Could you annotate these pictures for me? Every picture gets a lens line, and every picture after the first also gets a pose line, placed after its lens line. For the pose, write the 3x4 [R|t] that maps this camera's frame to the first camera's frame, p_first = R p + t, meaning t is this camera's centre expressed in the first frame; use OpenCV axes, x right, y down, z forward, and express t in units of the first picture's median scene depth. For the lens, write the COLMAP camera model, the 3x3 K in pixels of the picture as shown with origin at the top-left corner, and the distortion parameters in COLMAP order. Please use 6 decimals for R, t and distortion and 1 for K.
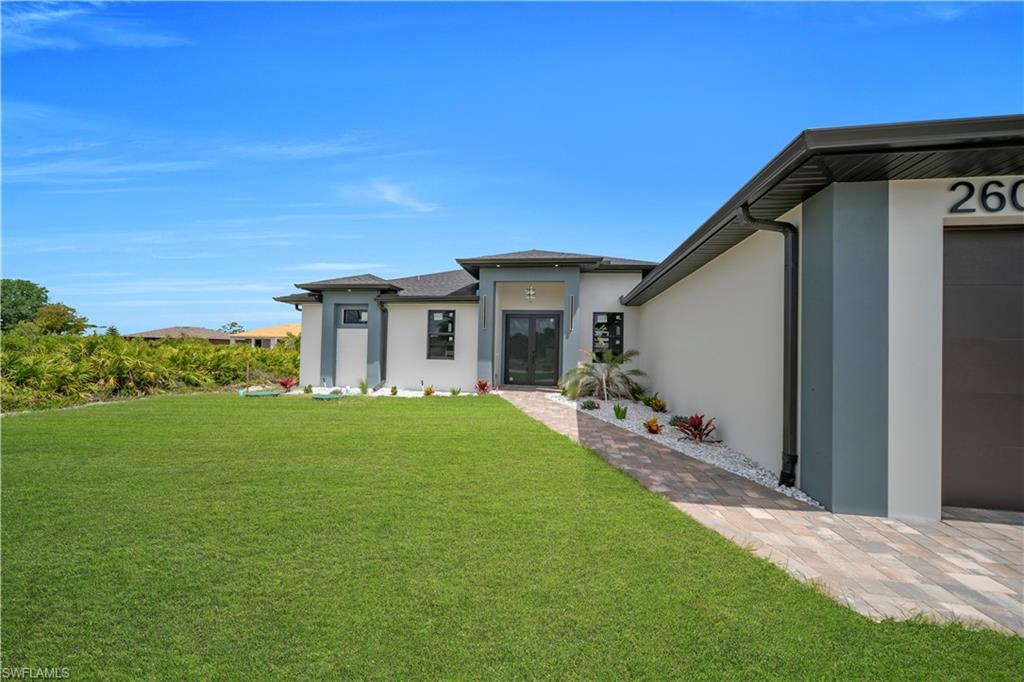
lens RADIAL K [[353.3, 0, 515.6], [0, 353.3, 346.8], [0, 0, 1]] dist [0.000745, -0.000013]
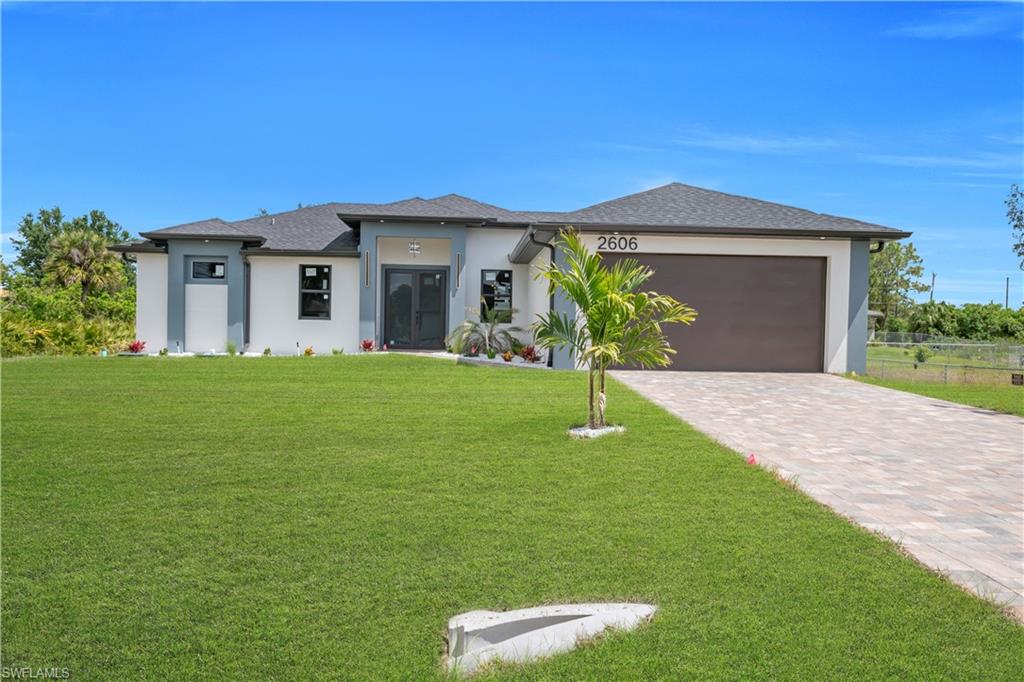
lens RADIAL K [[848.6, 0, 507.8], [0, 848.6, 345.3], [0, 0, 1]] dist [0.082398, 0.000247]
pose [[0.982011, -0.008789, 0.188622, -0.146960], [0.001660, 0.999279, 0.037924, 0.020222], [-0.188819, -0.036928, 0.981317, -1.301854]]
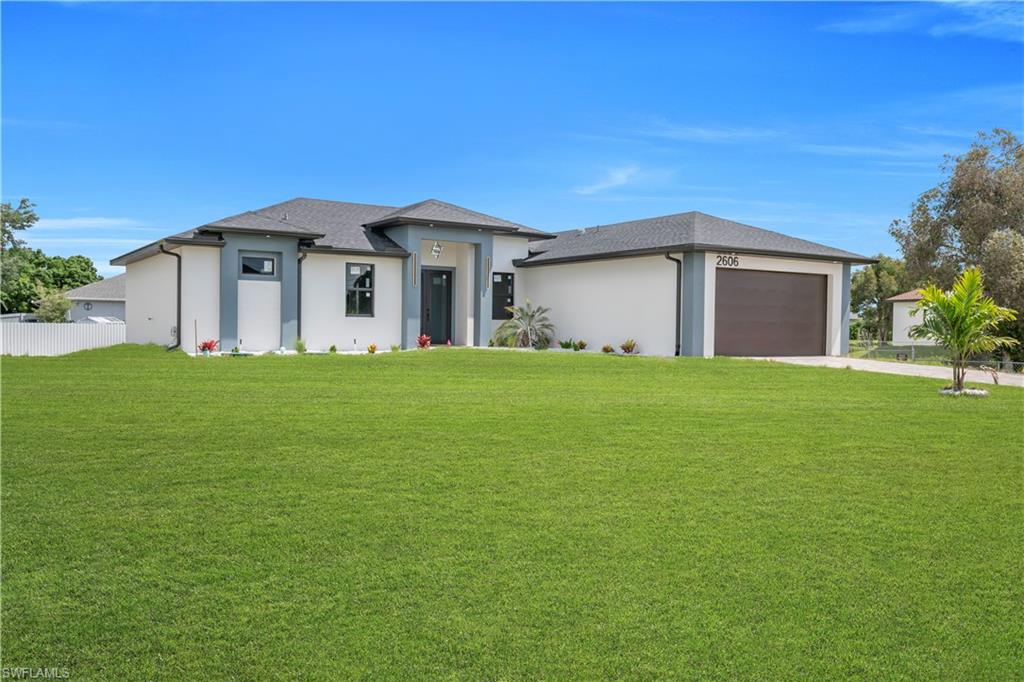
lens RADIAL K [[861.6, 0, 516.8], [0, 861.6, 342.4], [0, 0, 1]] dist [0.115443, 0.002838]
pose [[0.748893, -0.024694, 0.662230, -1.487567], [-0.006610, 0.998977, 0.044727, -0.002150], [-0.662657, -0.037873, 0.747964, -1.030640]]
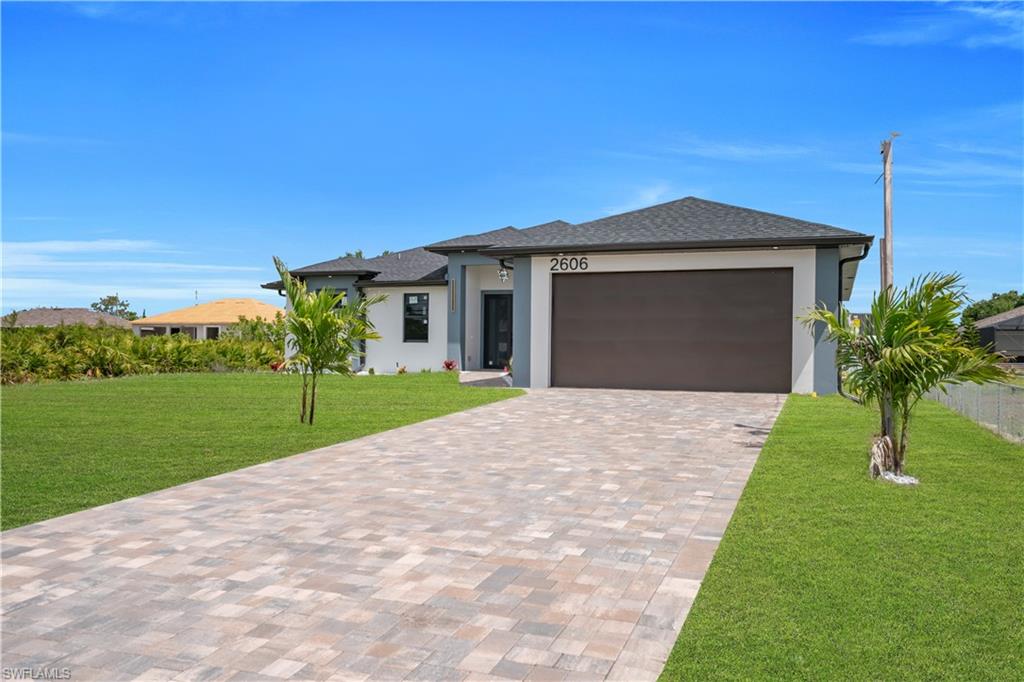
lens RADIAL K [[861.6, 0, 506.5], [0, 861.6, 347.3], [0, 0, 1]] dist [0.115443, 0.002838]
pose [[0.973910, -0.013712, -0.226521, 0.630204], [0.016192, 0.999828, 0.009094, 0.033004], [0.226357, -0.012525, 0.973964, -1.413479]]
